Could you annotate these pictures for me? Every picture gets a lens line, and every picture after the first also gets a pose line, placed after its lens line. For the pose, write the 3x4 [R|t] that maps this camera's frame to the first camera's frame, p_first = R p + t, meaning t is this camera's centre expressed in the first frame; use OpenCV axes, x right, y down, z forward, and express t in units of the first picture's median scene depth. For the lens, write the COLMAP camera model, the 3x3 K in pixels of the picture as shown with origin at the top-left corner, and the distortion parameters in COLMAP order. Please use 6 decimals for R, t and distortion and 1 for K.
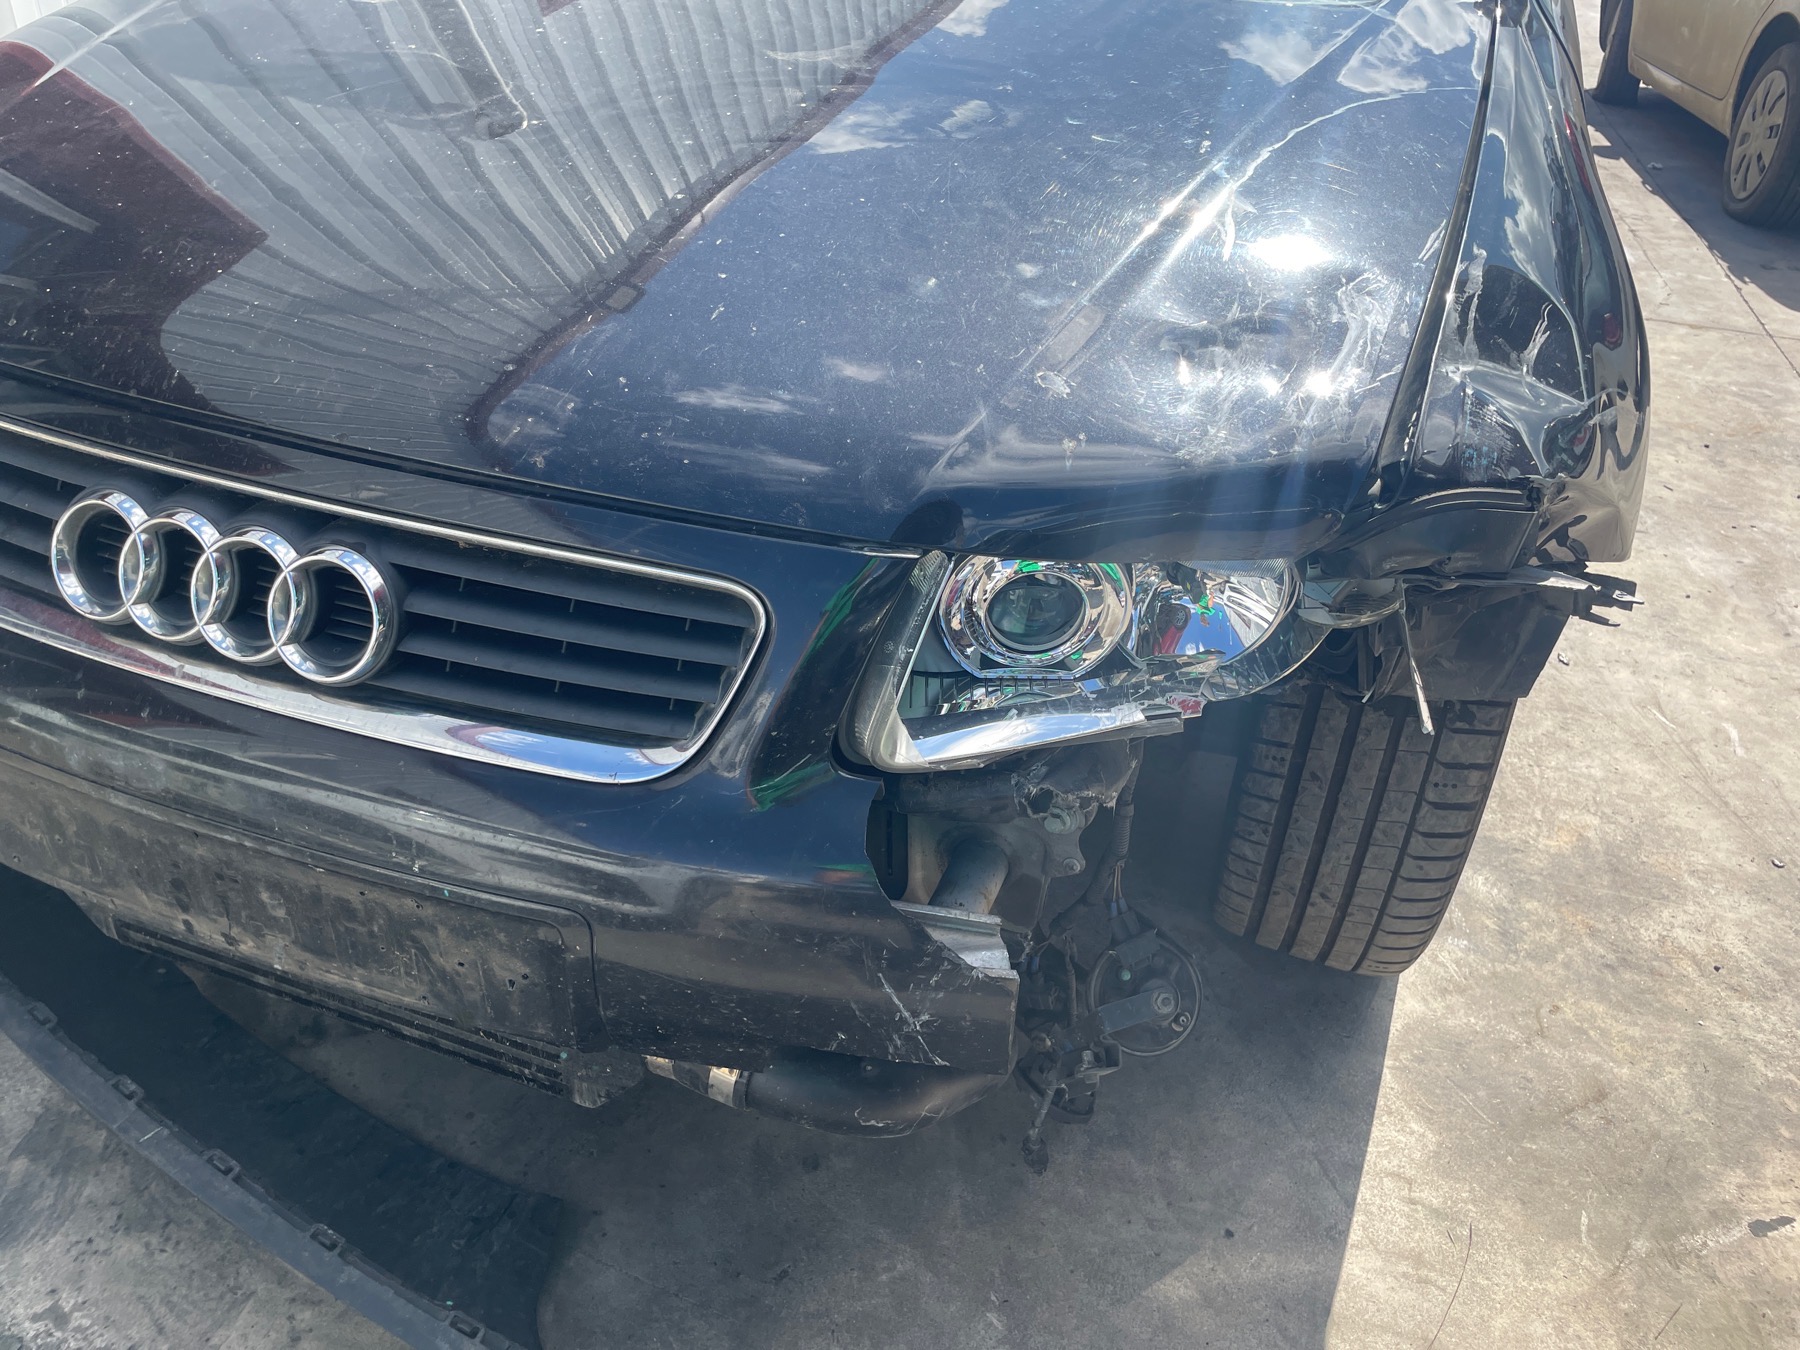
lens RADIAL K [[1373.5, 0, 894.4], [0, 1373.5, 669.8], [0, 0, 1]] dist [0.076062, -0.109097]
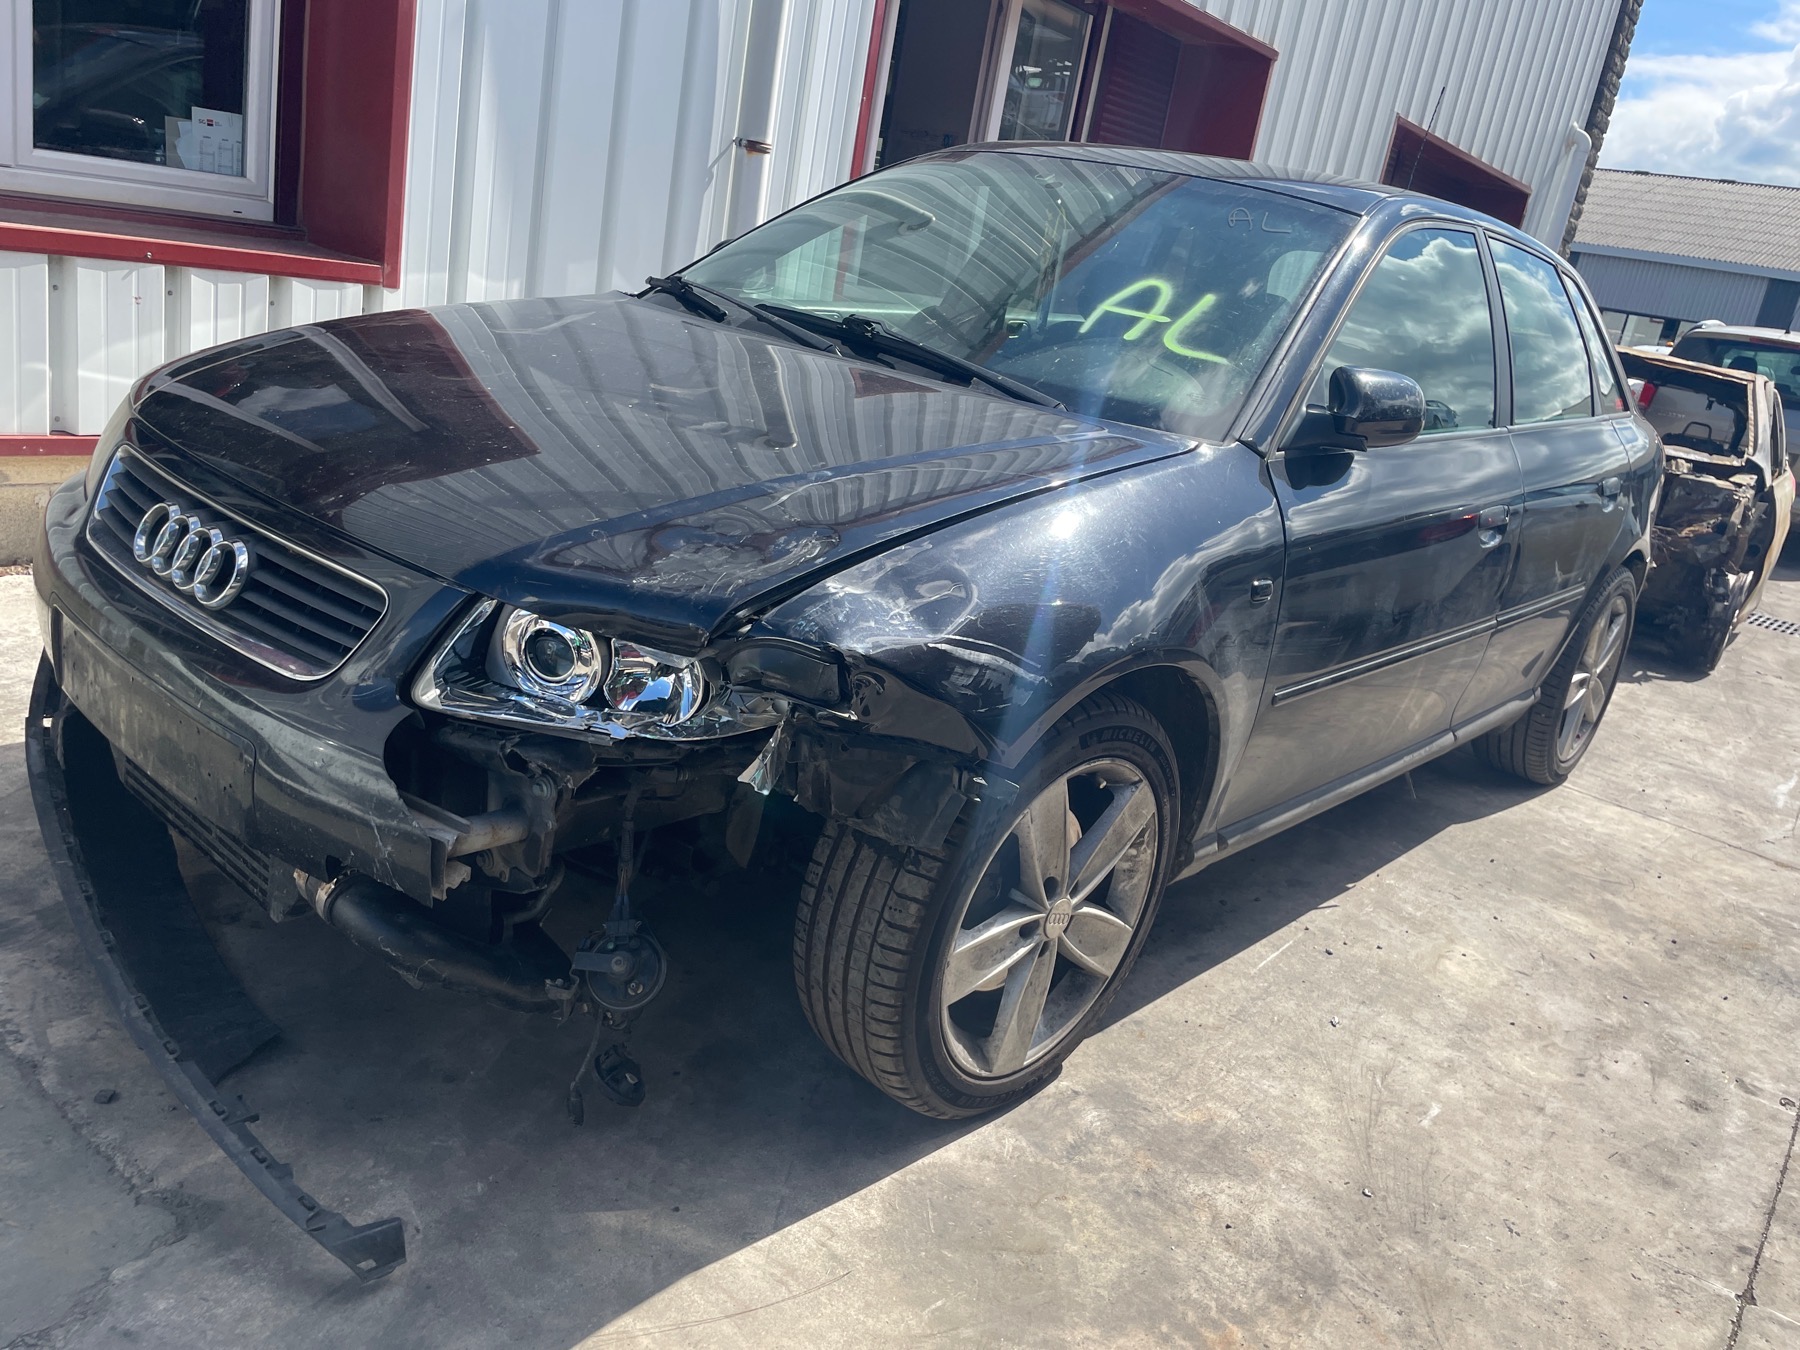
lens RADIAL K [[1373.5, 0, 922.5], [0, 1373.5, 681.8], [0, 0, 1]] dist [0.076062, -0.109097]
pose [[0.930036, 0.218295, -0.295601, 0.775925], [-0.295613, 0.922292, -0.248980, 0.207131], [0.218279, 0.318944, 0.922296, -0.359292]]
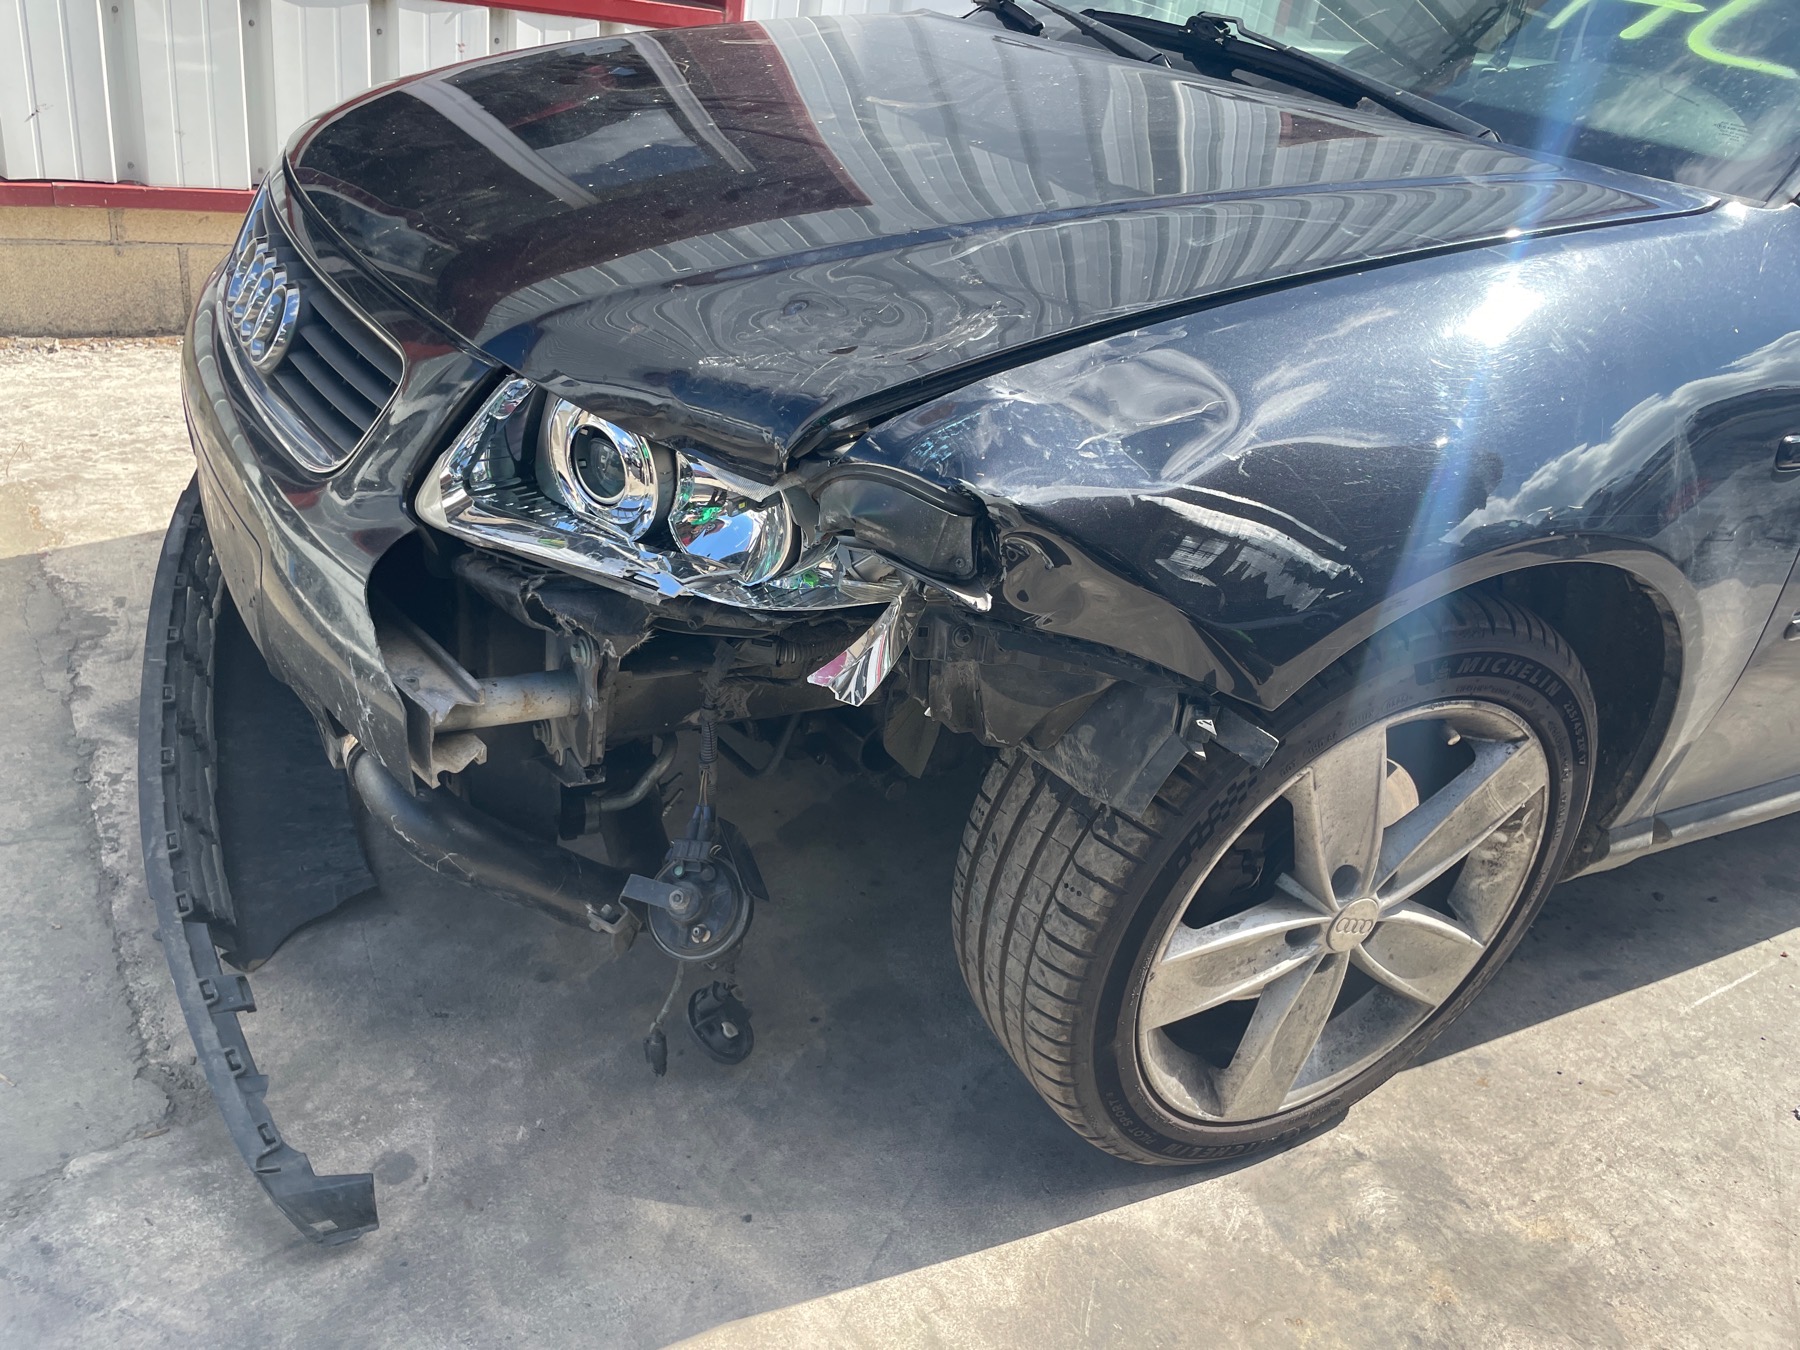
lens RADIAL K [[1373.5, 0, 871.9], [0, 1373.5, 694.1], [0, 0, 1]] dist [0.076062, -0.109097]
pose [[0.754156, 0.369515, -0.542870, 0.745757], [-0.442463, 0.896777, -0.004261, 0.027630], [0.485258, 0.243413, 0.839806, 0.104573]]
